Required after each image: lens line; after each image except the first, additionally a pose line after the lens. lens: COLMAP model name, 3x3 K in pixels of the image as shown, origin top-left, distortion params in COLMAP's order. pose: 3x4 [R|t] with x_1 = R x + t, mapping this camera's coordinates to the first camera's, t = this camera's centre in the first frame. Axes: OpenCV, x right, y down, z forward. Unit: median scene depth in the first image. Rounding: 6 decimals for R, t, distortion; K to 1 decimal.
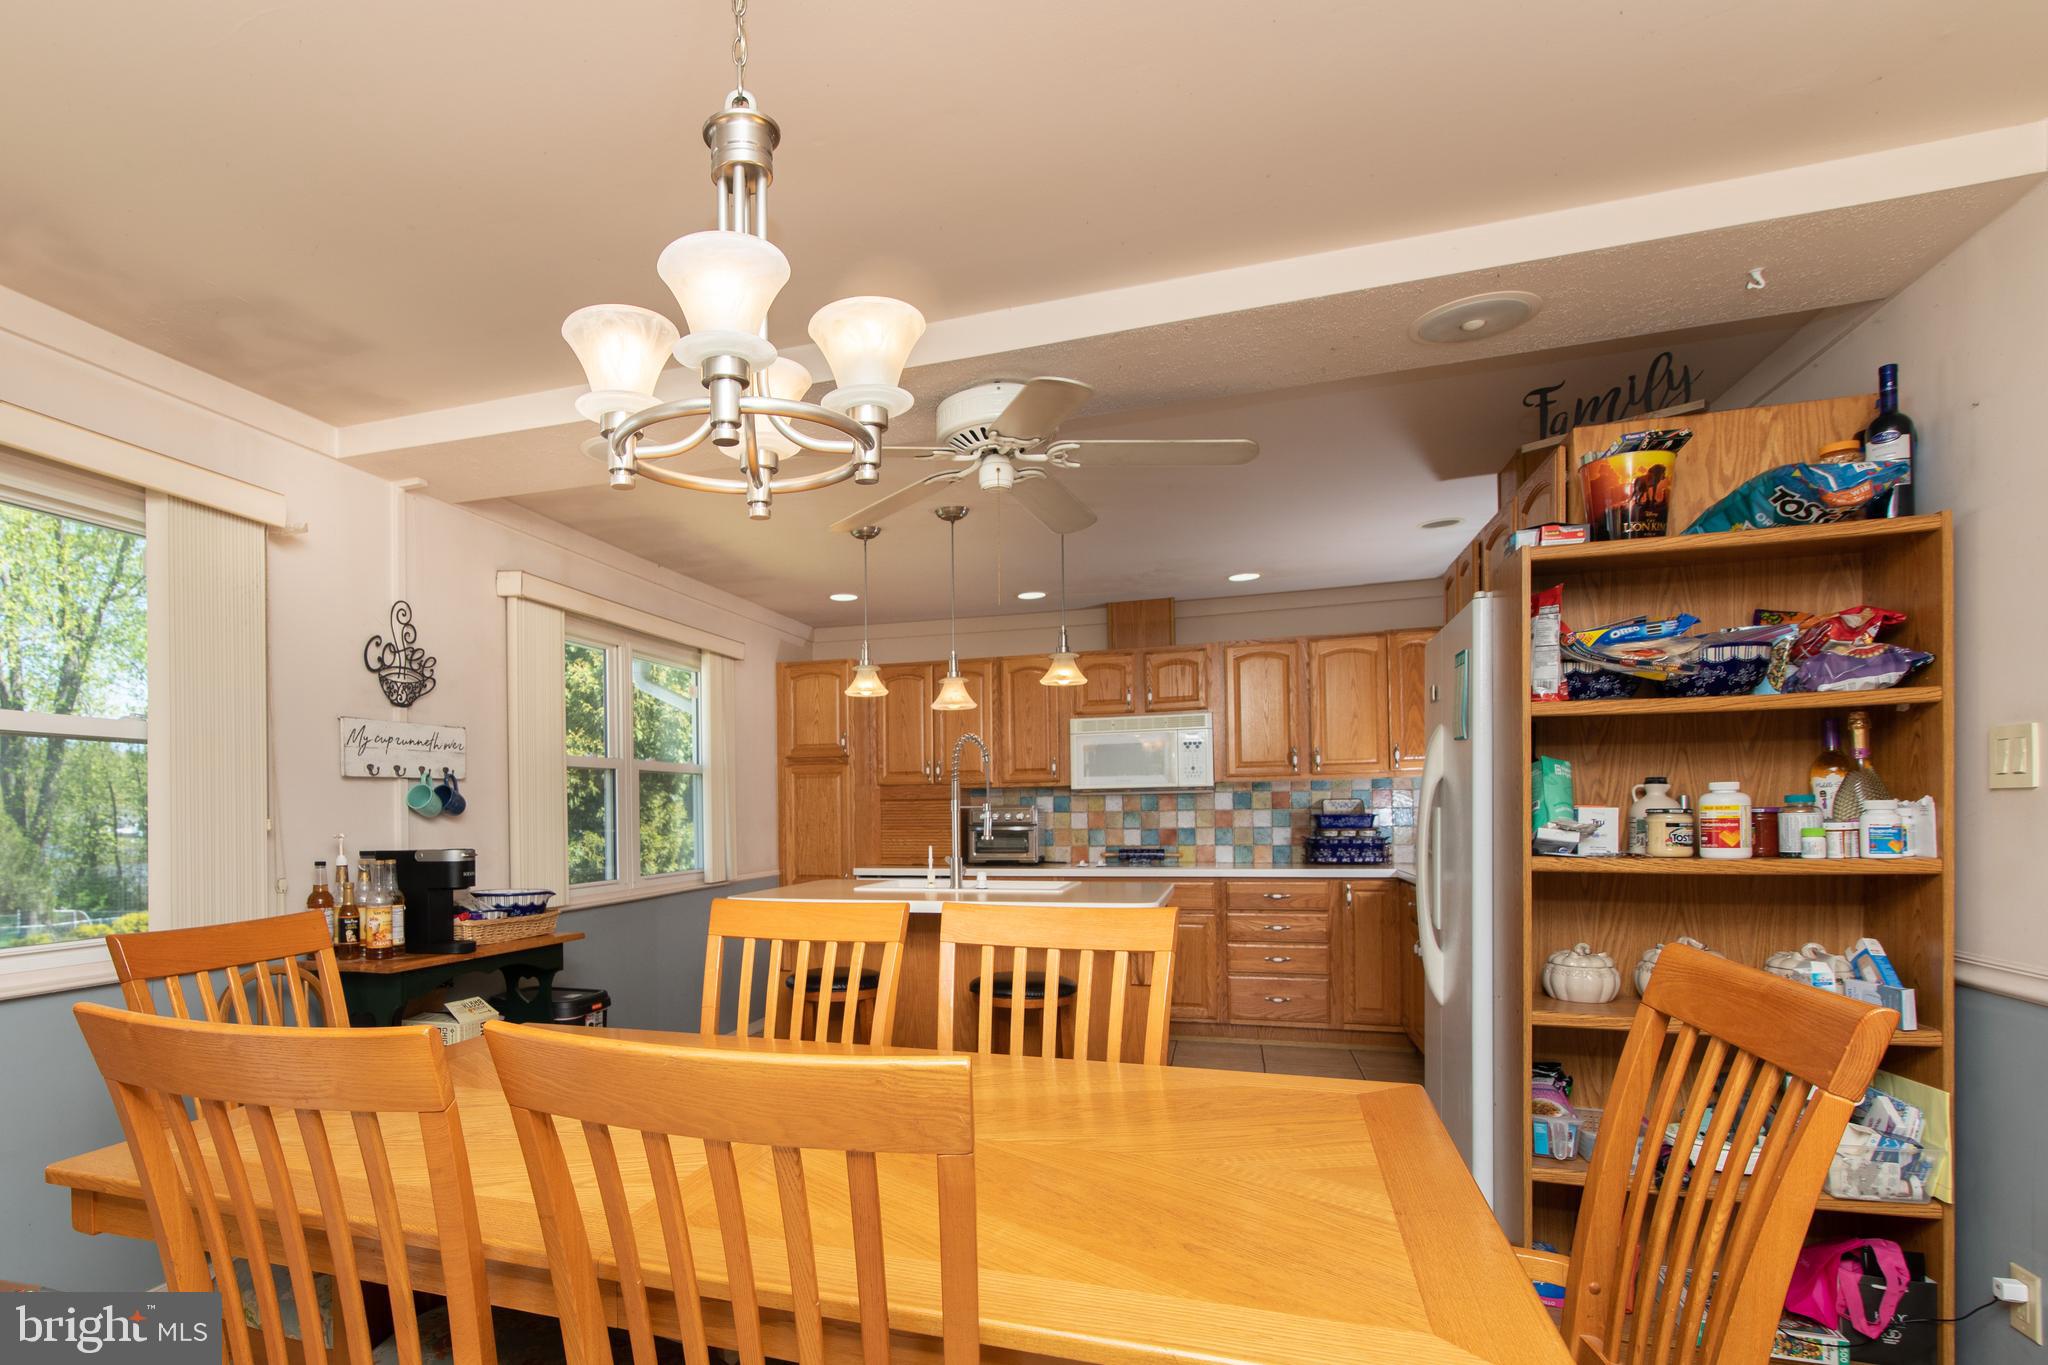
lens RADIAL K [[1076.2, 0, 817.9], [0, 1076.2, 810.1], [0, 0, 1]] dist [-0.007165, -0.000973]
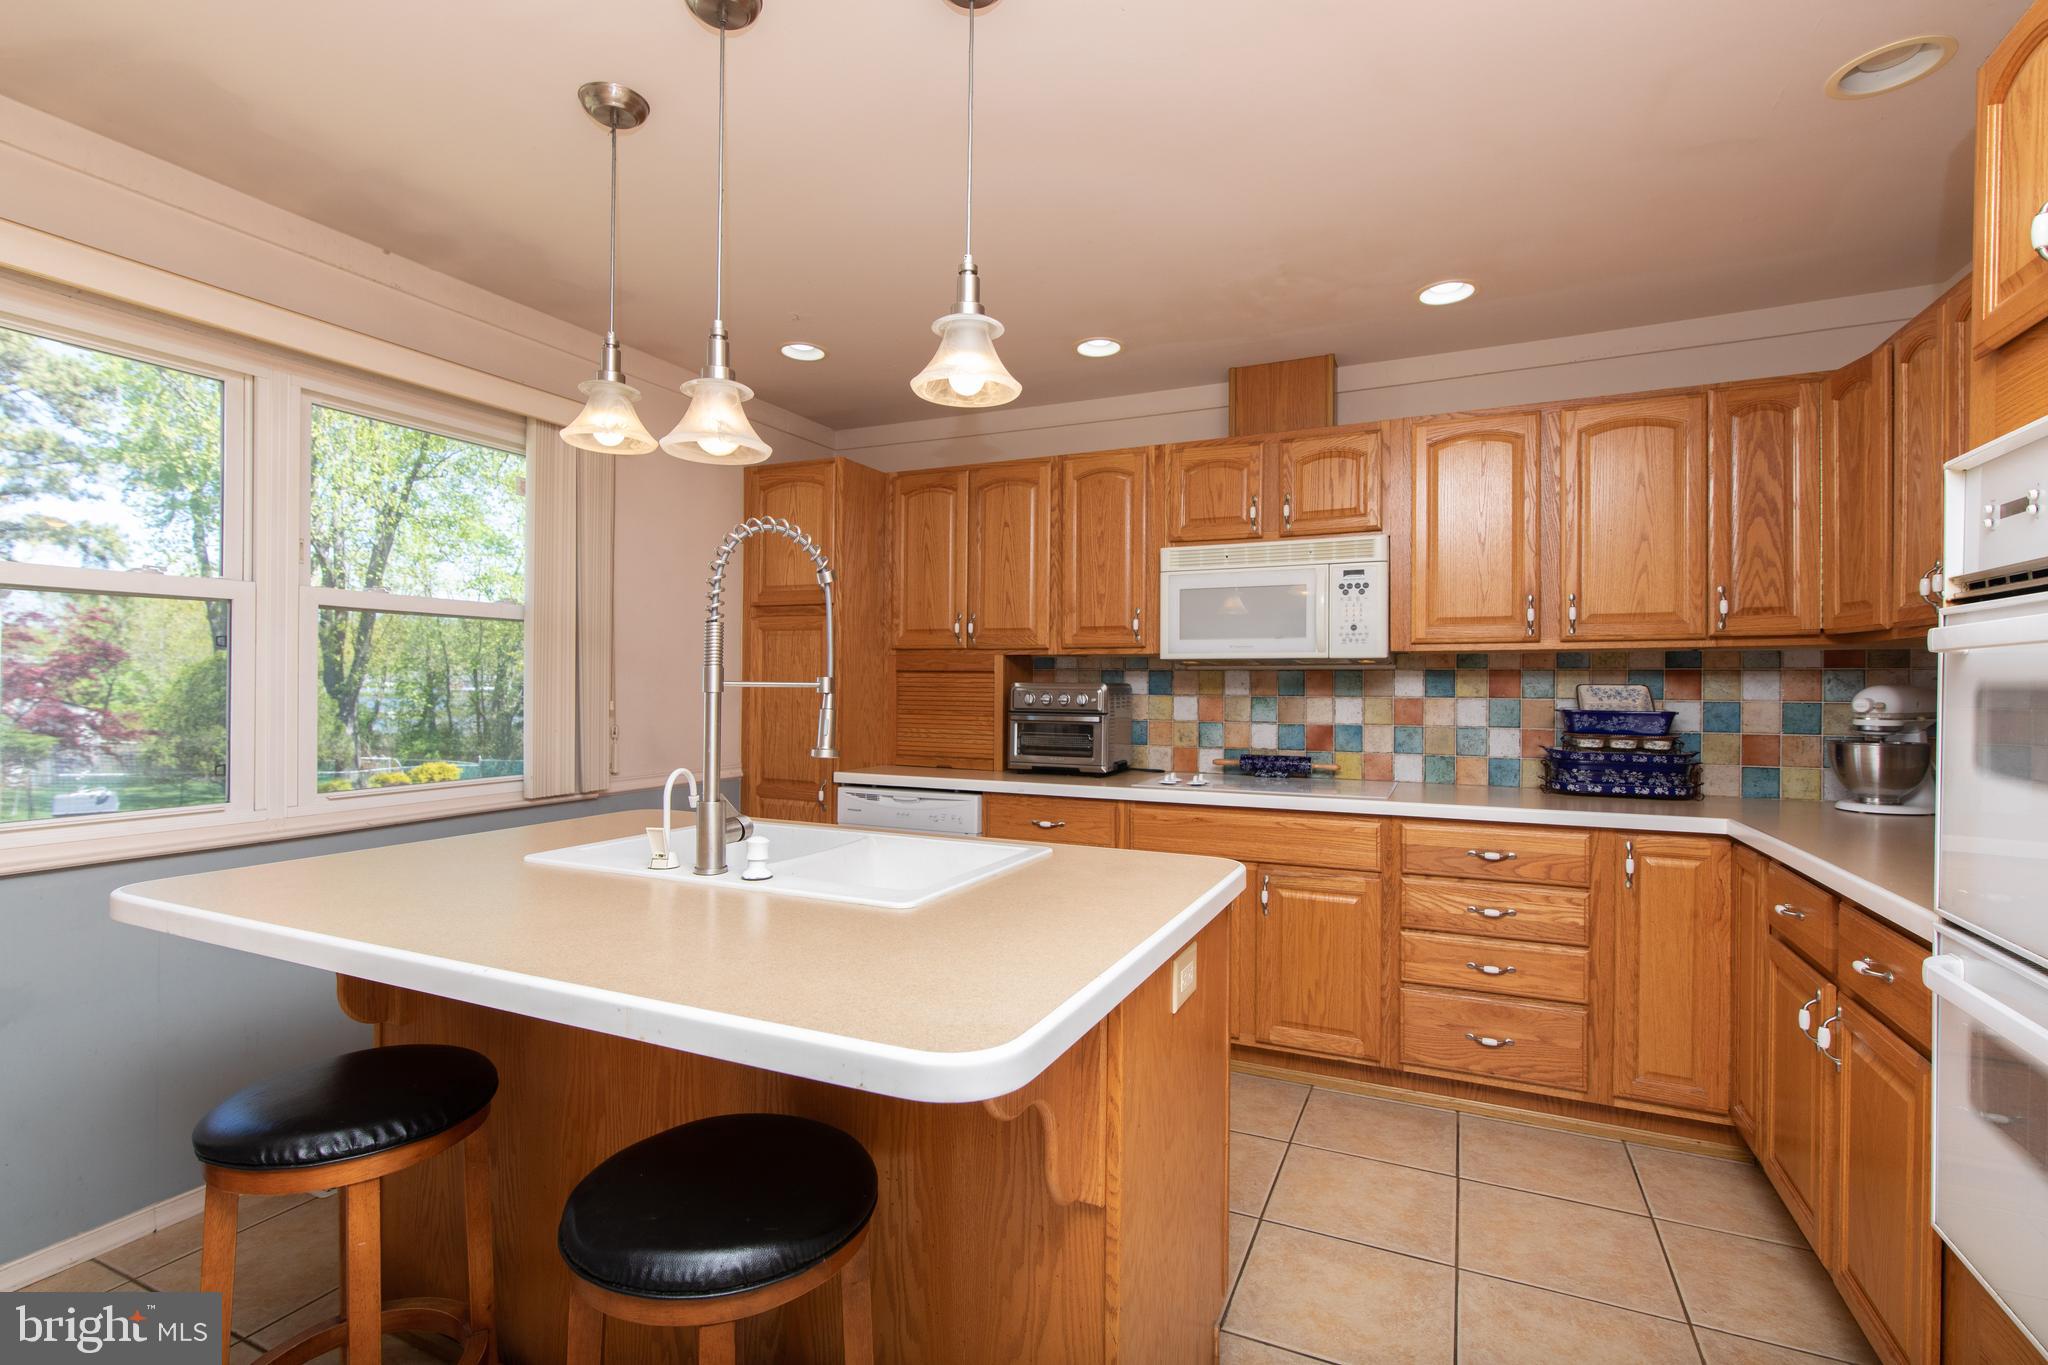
lens RADIAL K [[940.3, 0, 1015.6], [0, 940.3, 683.4], [0, 0, 1]] dist [-0.001783, -0.000101]
pose [[0.996865, 0.022224, -0.075932, 0.205754], [-0.022078, 0.999752, 0.002766, -0.005209], [0.075975, -0.001081, 0.997109, 0.472300]]
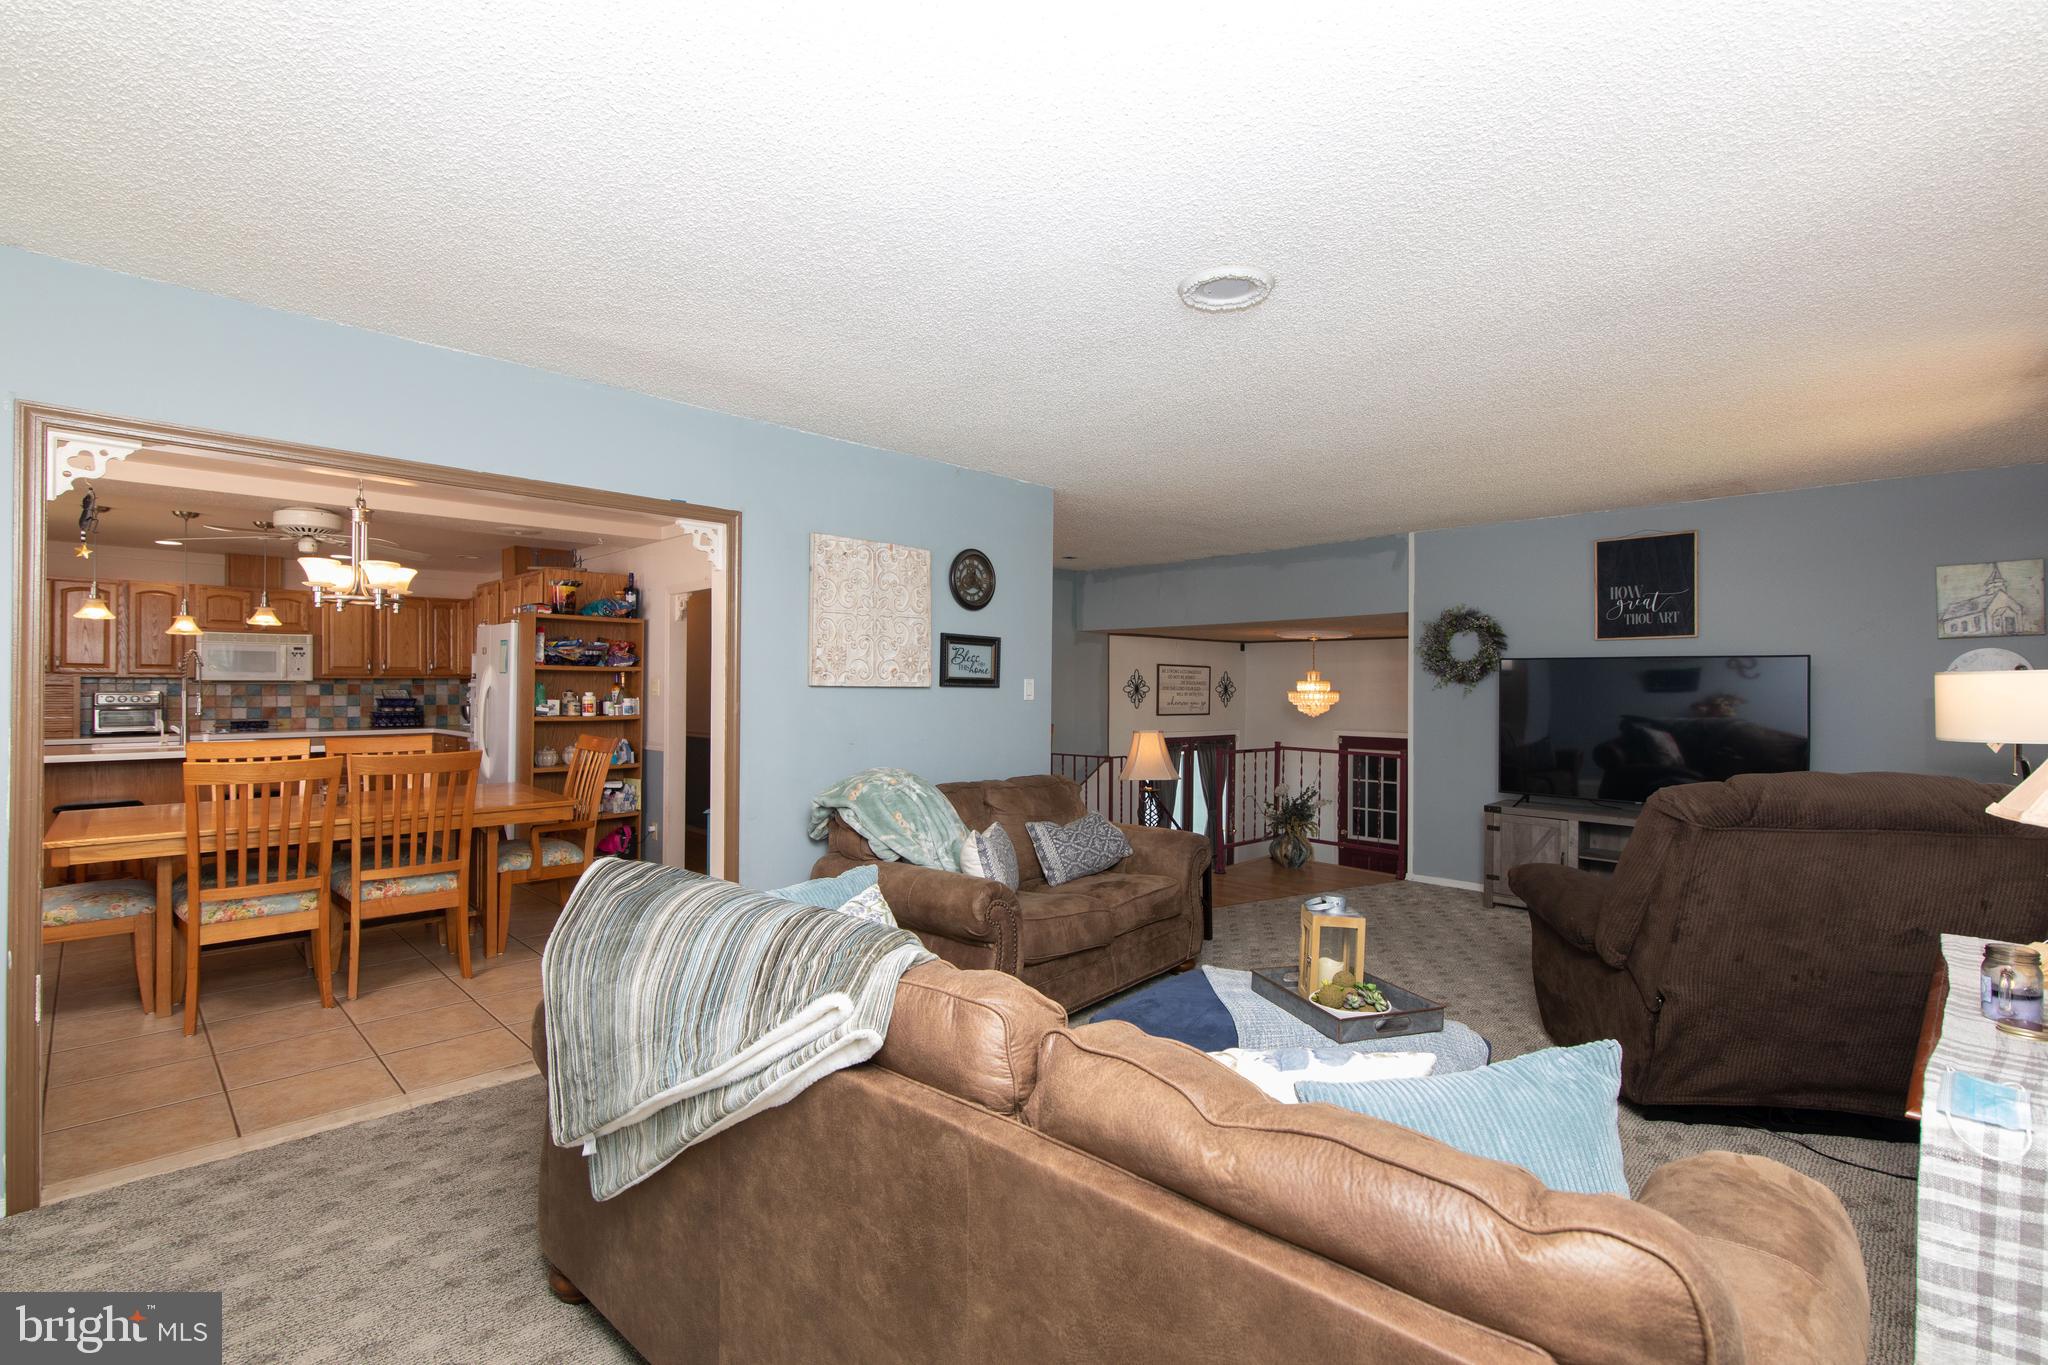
lens RADIAL K [[929.2, 0, 1018.3], [0, 929.2, 685.5], [0, 0, 1]] dist [0.001318, -0.000030]
pose [[0.408414, 0.015288, 0.912669, -0.476355], [-0.012318, 0.999861, -0.011236, -0.012698], [-0.912713, -0.006653, 0.408546, -0.534854]]
